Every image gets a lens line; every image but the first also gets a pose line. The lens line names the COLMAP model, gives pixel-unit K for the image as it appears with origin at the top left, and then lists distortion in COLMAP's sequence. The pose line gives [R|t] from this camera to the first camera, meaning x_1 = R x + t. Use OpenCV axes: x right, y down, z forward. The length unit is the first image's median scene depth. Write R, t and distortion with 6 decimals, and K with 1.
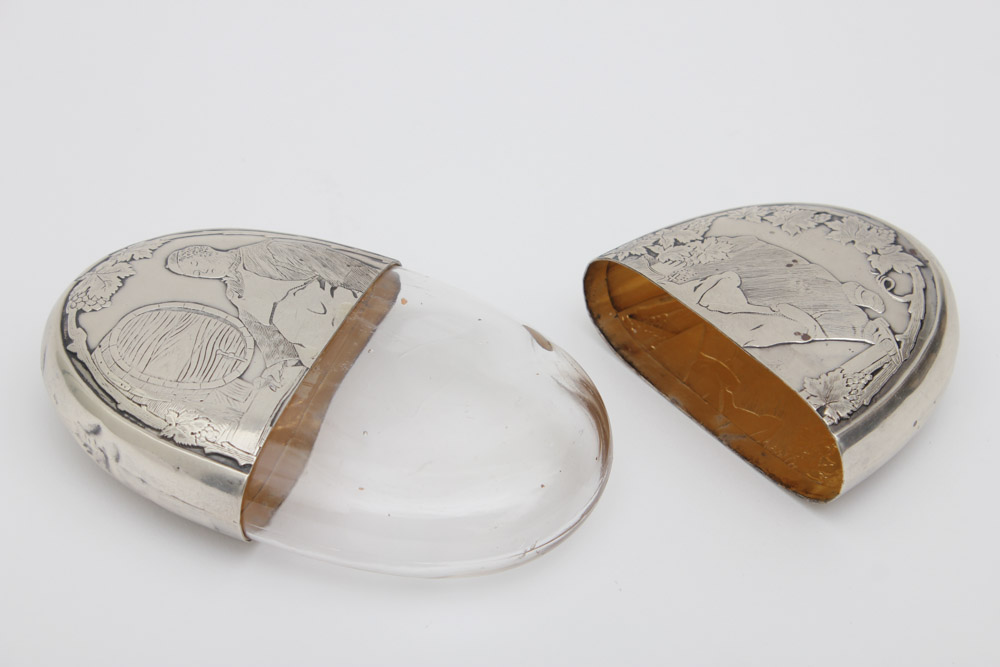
lens RADIAL K [[2314.9, 0, 500.0], [0, 2314.9, 333.5], [0, 0, 1]] dist [0.062259, 0.155680]
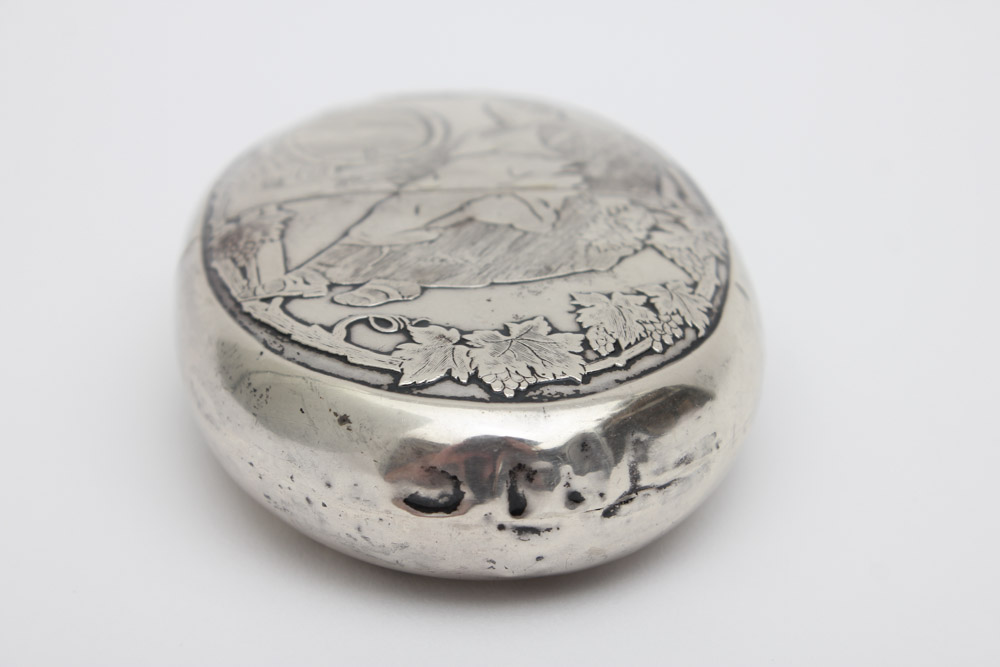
lens RADIAL K [[2314.9, 0, 500.0], [0, 2314.9, 333.5], [0, 0, 1]] dist [0.062259, 0.155680]
pose [[-0.557809, 0.315382, -0.767713, 0.583970], [-0.569508, 0.527422, 0.630465, -0.390001], [0.603746, 0.788898, -0.114589, 1.088176]]
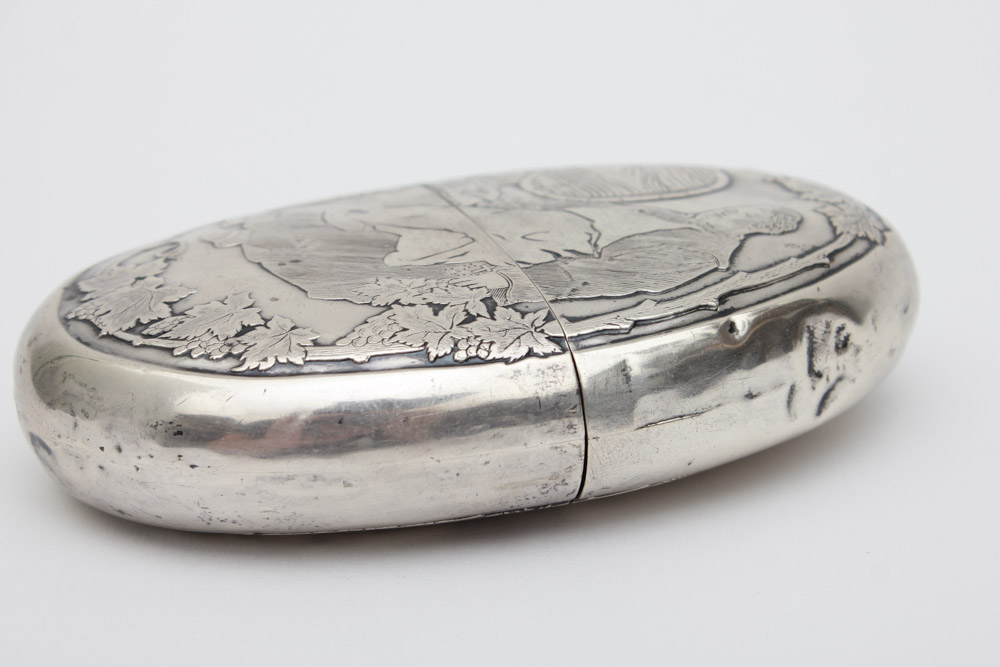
lens RADIAL K [[2314.9, 0, 500.0], [0, 2314.9, 333.5], [0, 0, 1]] dist [0.062259, 0.155680]
pose [[-0.936532, -0.107227, 0.333780, -0.132423], [0.254544, 0.446696, 0.857712, -0.534837], [-0.241069, 0.888237, -0.391051, 1.252410]]
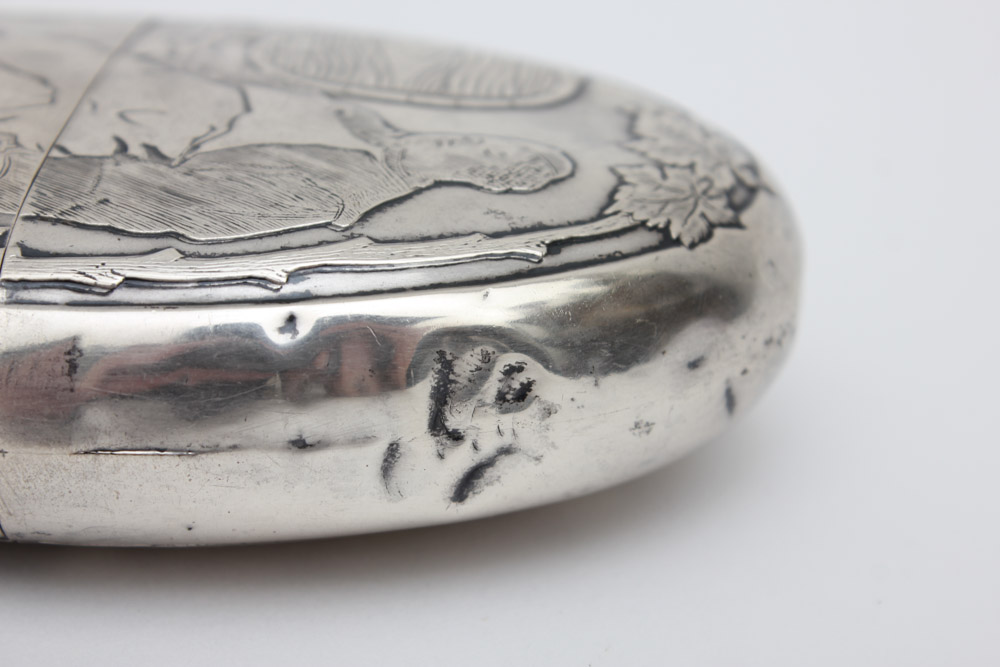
lens RADIAL K [[2236.6, 0, 500.0], [0, 2236.6, 333.5], [0, 0, 1]] dist [0.027236, 0.291858]
pose [[-0.724176, -0.323558, 0.608998, -0.220192], [0.432225, 0.475161, 0.766422, -0.257576], [-0.537354, 0.818249, -0.204250, 1.058117]]
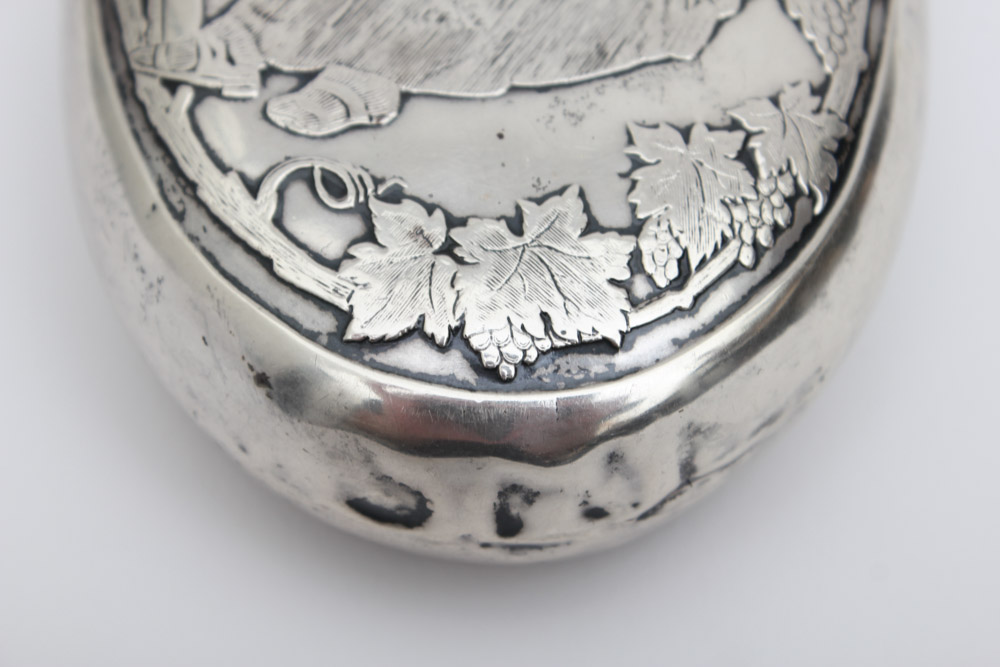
lens RADIAL K [[2236.6, 0, 500.0], [0, 2236.6, 333.5], [0, 0, 1]] dist [0.027236, 0.291858]
pose [[-0.632461, 0.635818, -0.442412, 0.324151], [-0.536236, 0.052762, 0.842417, -0.334902], [0.558967, 0.770034, 0.307579, 0.927927]]
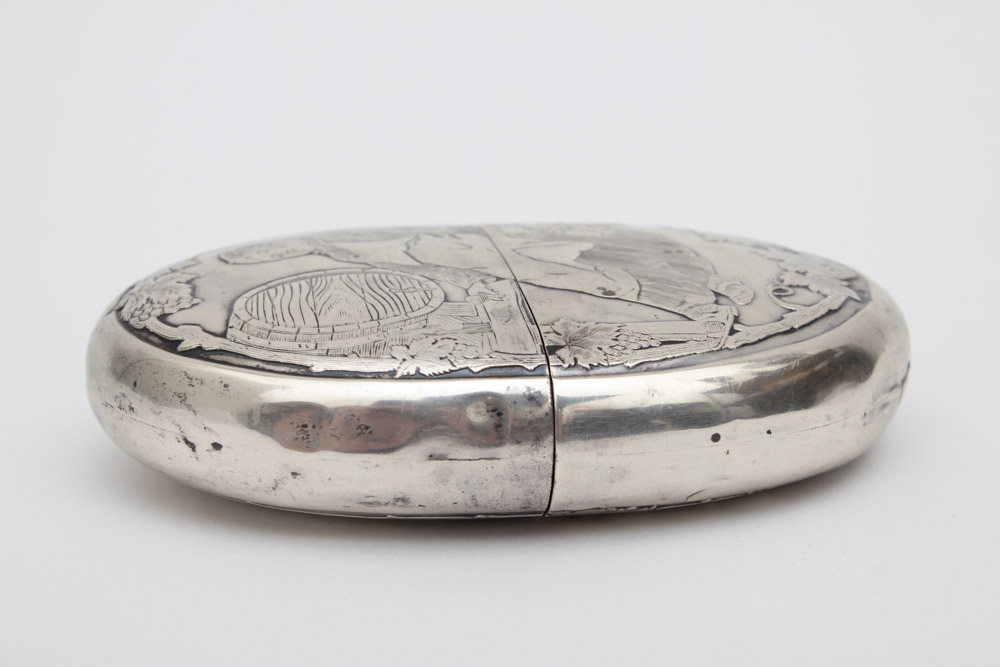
lens RADIAL K [[2314.9, 0, 500.0], [0, 2314.9, 333.5], [0, 0, 1]] dist [0.062259, 0.155680]
pose [[0.865919, 0.174076, -0.468915, 0.425911], [-0.343140, 0.888834, -0.303694, 0.232693], [0.363922, 0.423878, 0.829390, 0.396273]]
